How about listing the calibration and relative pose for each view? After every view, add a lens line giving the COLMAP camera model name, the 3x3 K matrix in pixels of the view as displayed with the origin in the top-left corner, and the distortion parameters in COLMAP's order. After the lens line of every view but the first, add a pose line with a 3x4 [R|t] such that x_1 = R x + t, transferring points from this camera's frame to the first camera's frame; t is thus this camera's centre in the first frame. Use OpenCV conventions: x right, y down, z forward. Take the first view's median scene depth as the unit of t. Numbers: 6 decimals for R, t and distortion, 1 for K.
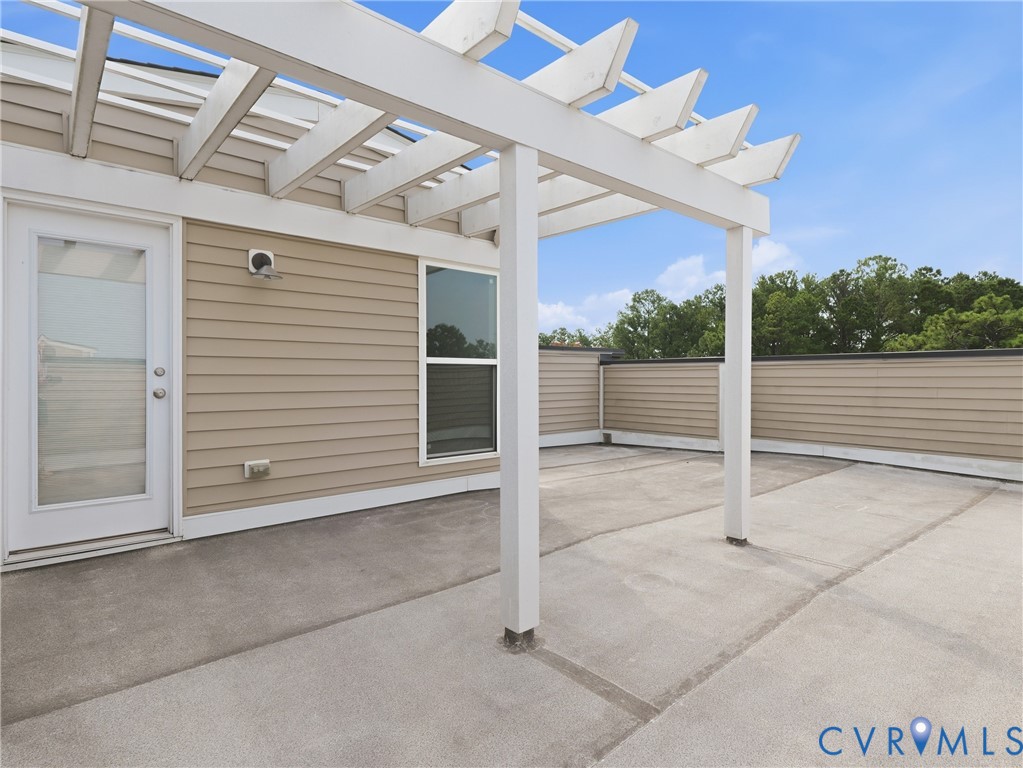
lens RADIAL K [[540.8, 0, 509.2], [0, 540.8, 380.5], [0, 0, 1]] dist [-0.000330, 0.000876]
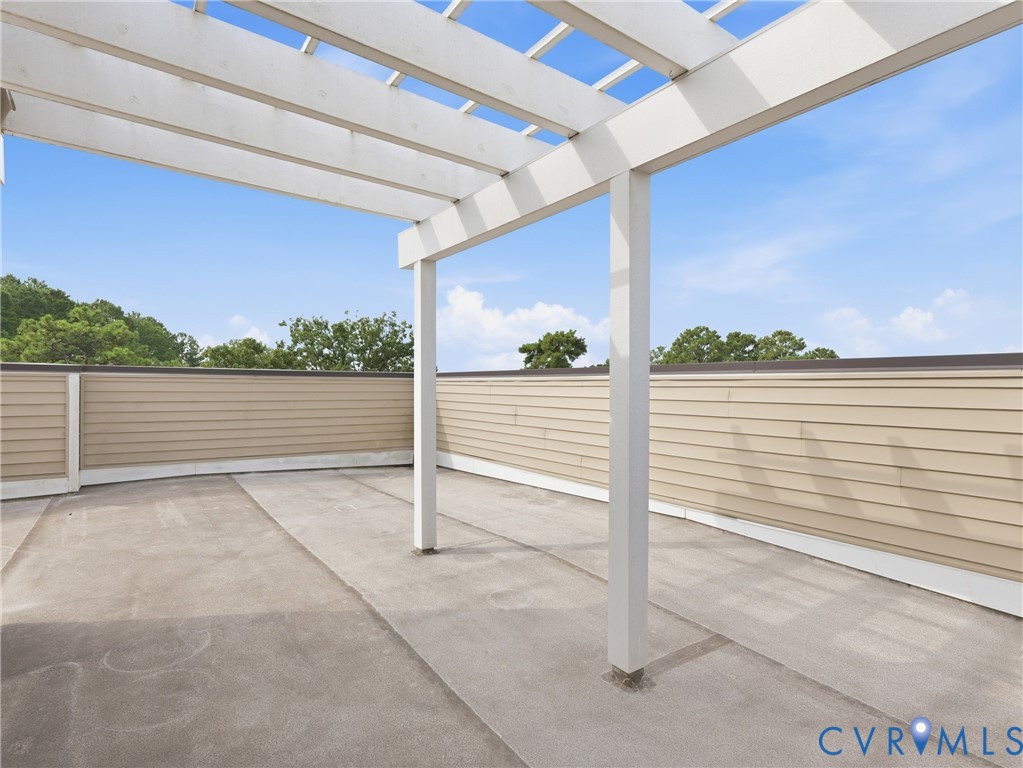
lens RADIAL K [[540.8, 0, 509.2], [0, 540.8, 380.5], [0, 0, 1]] dist [-0.000330, 0.000876]
pose [[0.098679, 0.014259, 0.995017, -0.628802], [-0.001992, 0.999898, -0.014131, -0.026734], [-0.995117, -0.000588, 0.098697, 0.719536]]
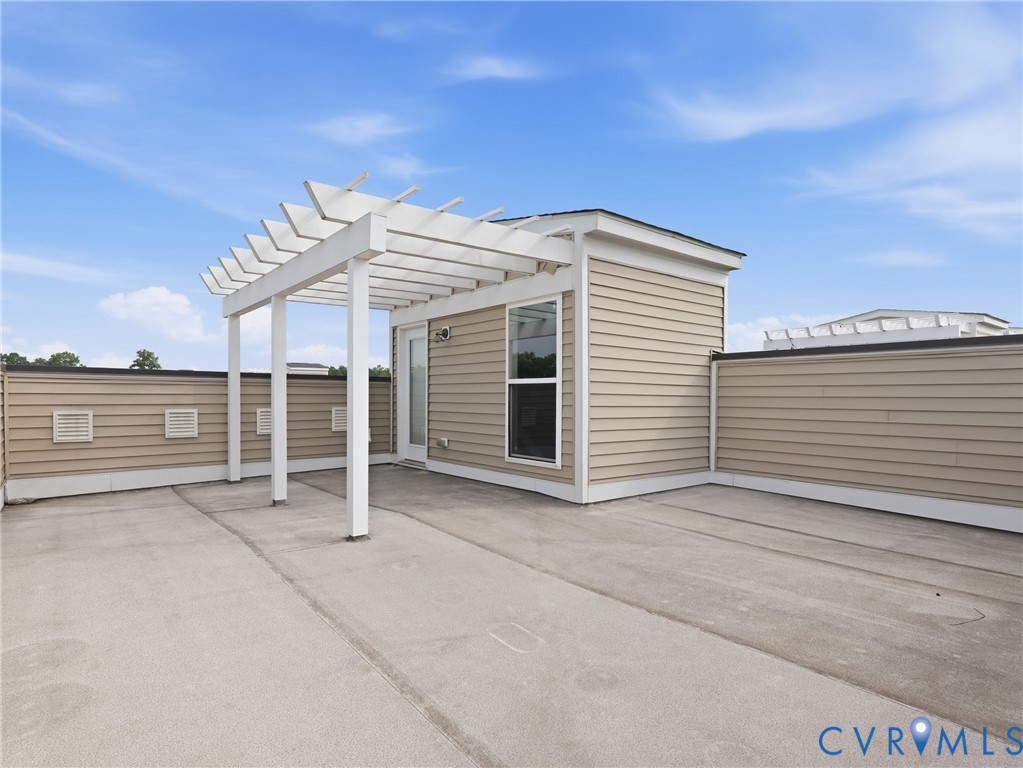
lens RADIAL K [[577.2, 0, 511.9], [0, 577.2, 405.8], [0, 0, 1]] dist [0.000160, 0.000067]
pose [[-0.037595, 0.015593, -0.999171, 1.586467], [-0.012980, 0.999786, 0.016091, -0.001872], [0.999209, 0.013575, -0.037385, 1.346092]]
